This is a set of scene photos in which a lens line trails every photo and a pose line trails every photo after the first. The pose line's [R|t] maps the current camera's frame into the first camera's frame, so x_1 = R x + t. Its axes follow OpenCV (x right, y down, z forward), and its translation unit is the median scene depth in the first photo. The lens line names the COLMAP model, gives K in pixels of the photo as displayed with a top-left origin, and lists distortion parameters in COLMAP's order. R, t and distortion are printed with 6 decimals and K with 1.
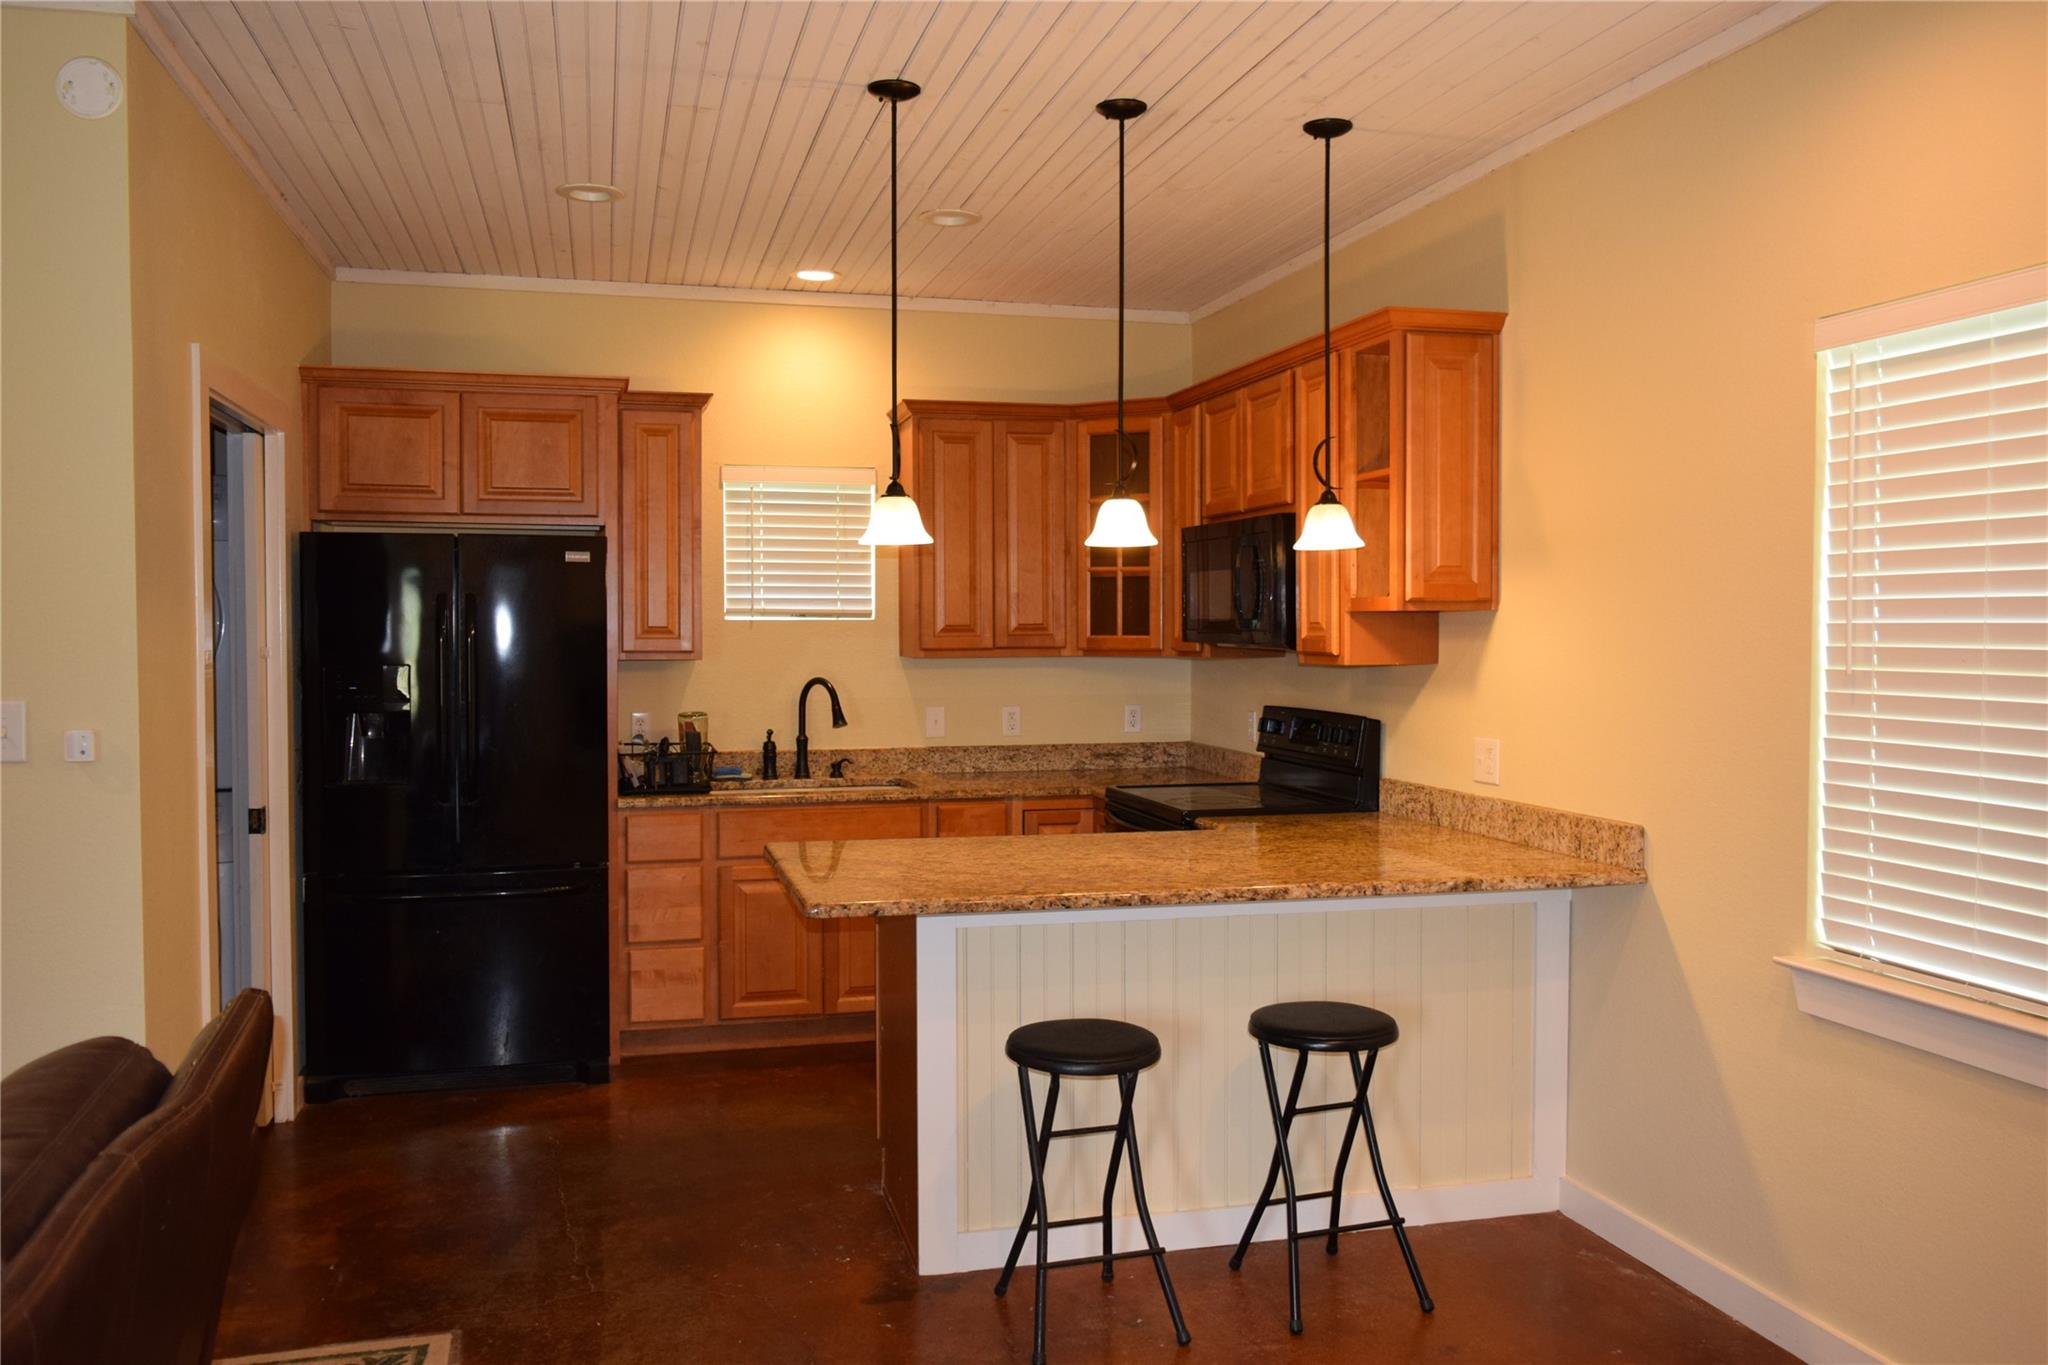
lens RADIAL K [[1601.4, 0, 1024.0], [0, 1601.4, 682.5], [0, 0, 1]] dist [0.004266, 0.007322]
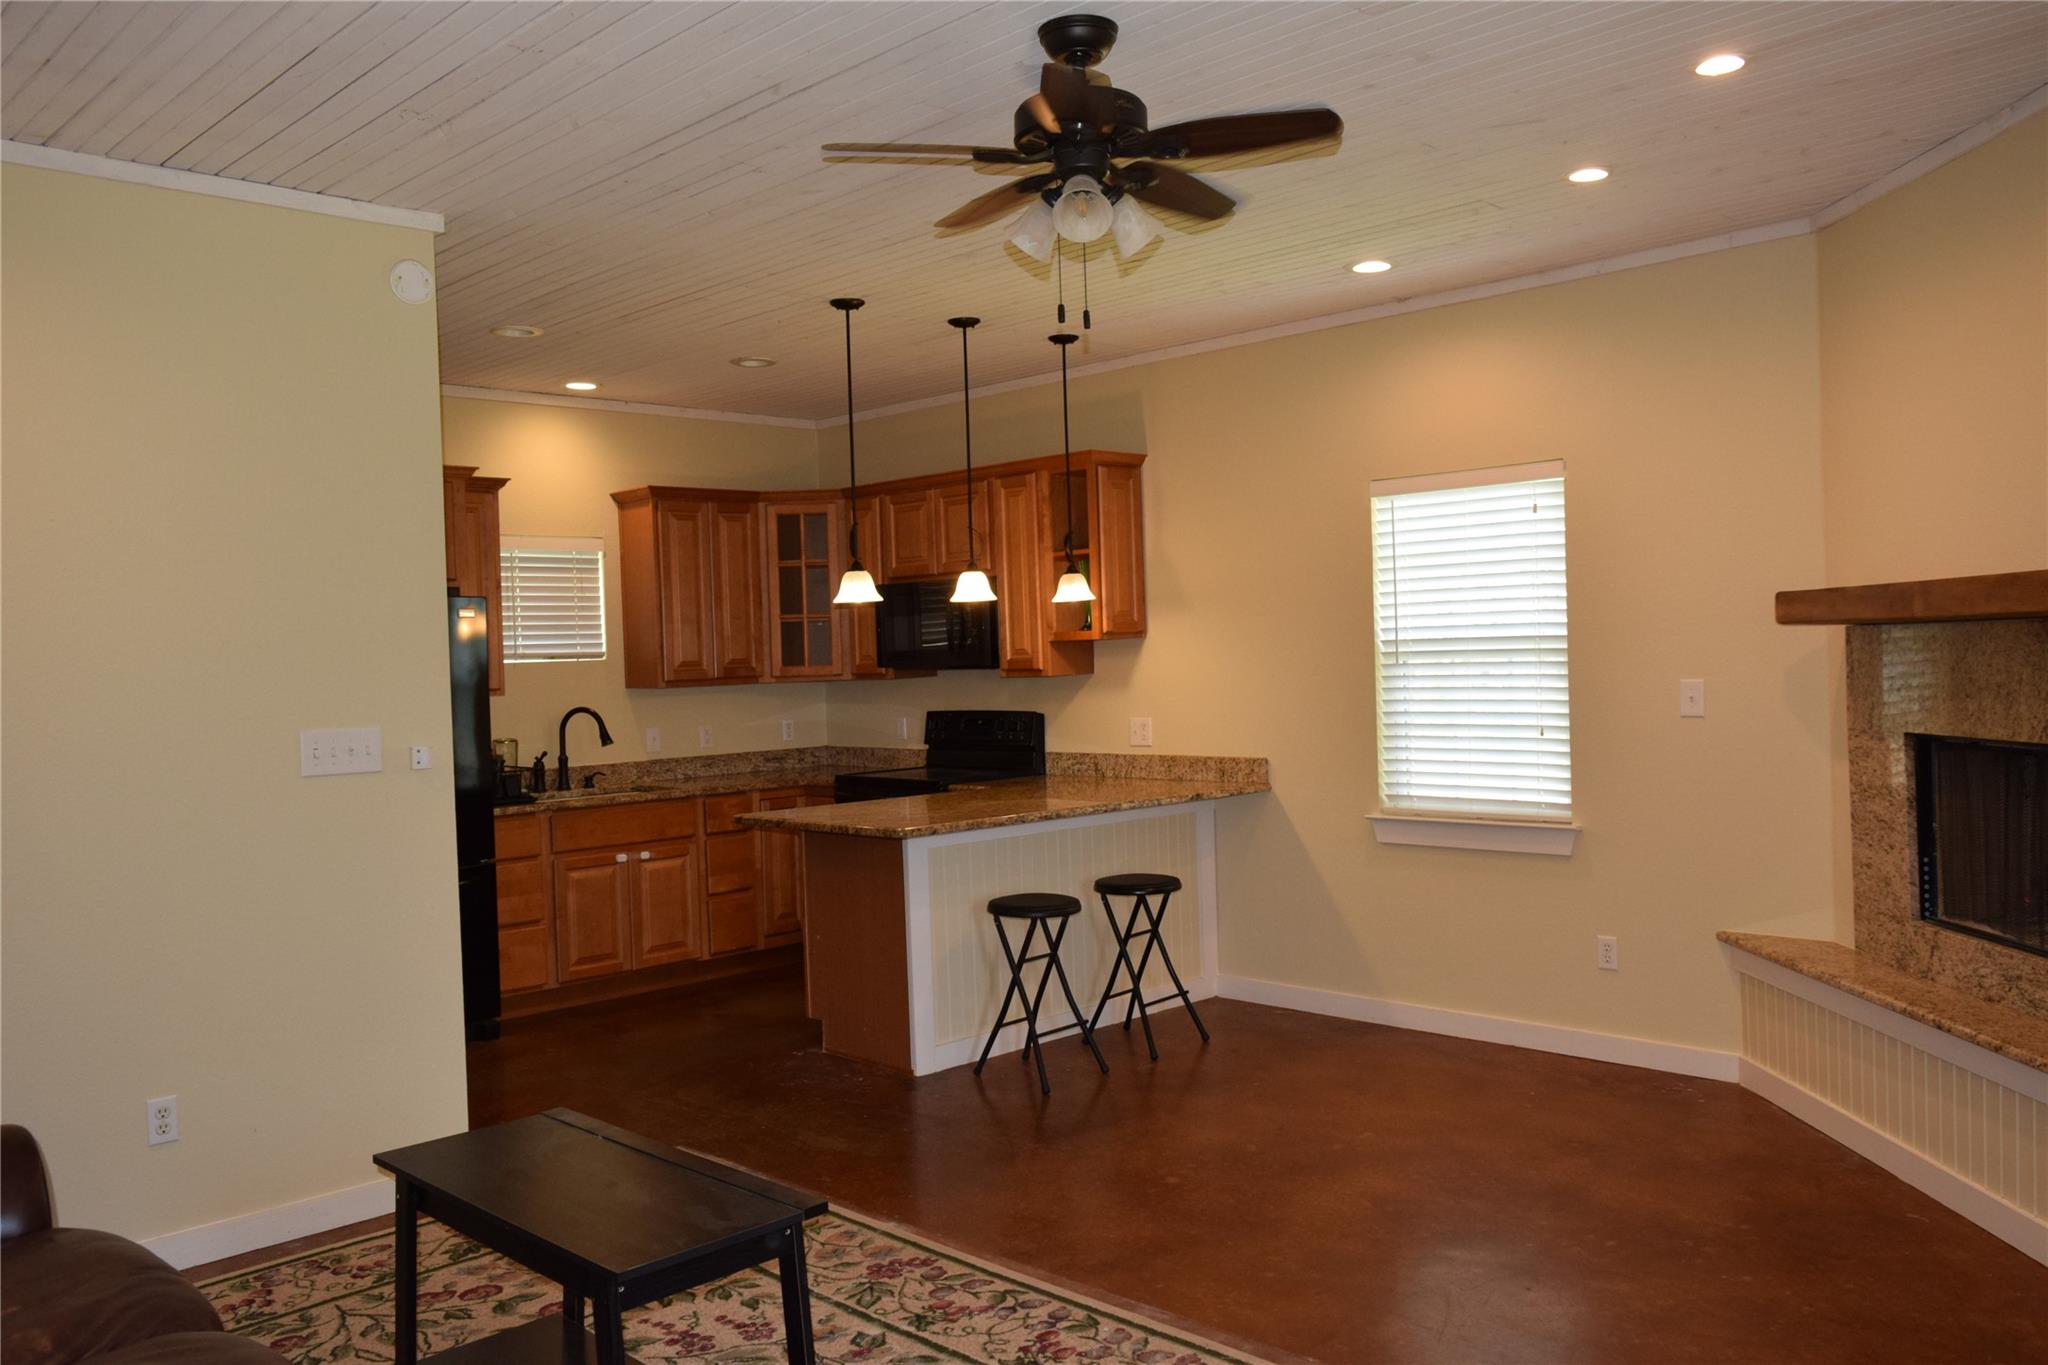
lens RADIAL K [[1601.4, 0, 1024.0], [0, 1601.4, 682.5], [0, 0, 1]] dist [0.004266, 0.007322]
pose [[0.867920, -0.036390, 0.495369, -0.496575], [0.049048, 0.998717, -0.012570, 0.011502], [-0.494276, 0.035207, 0.868592, -0.272921]]
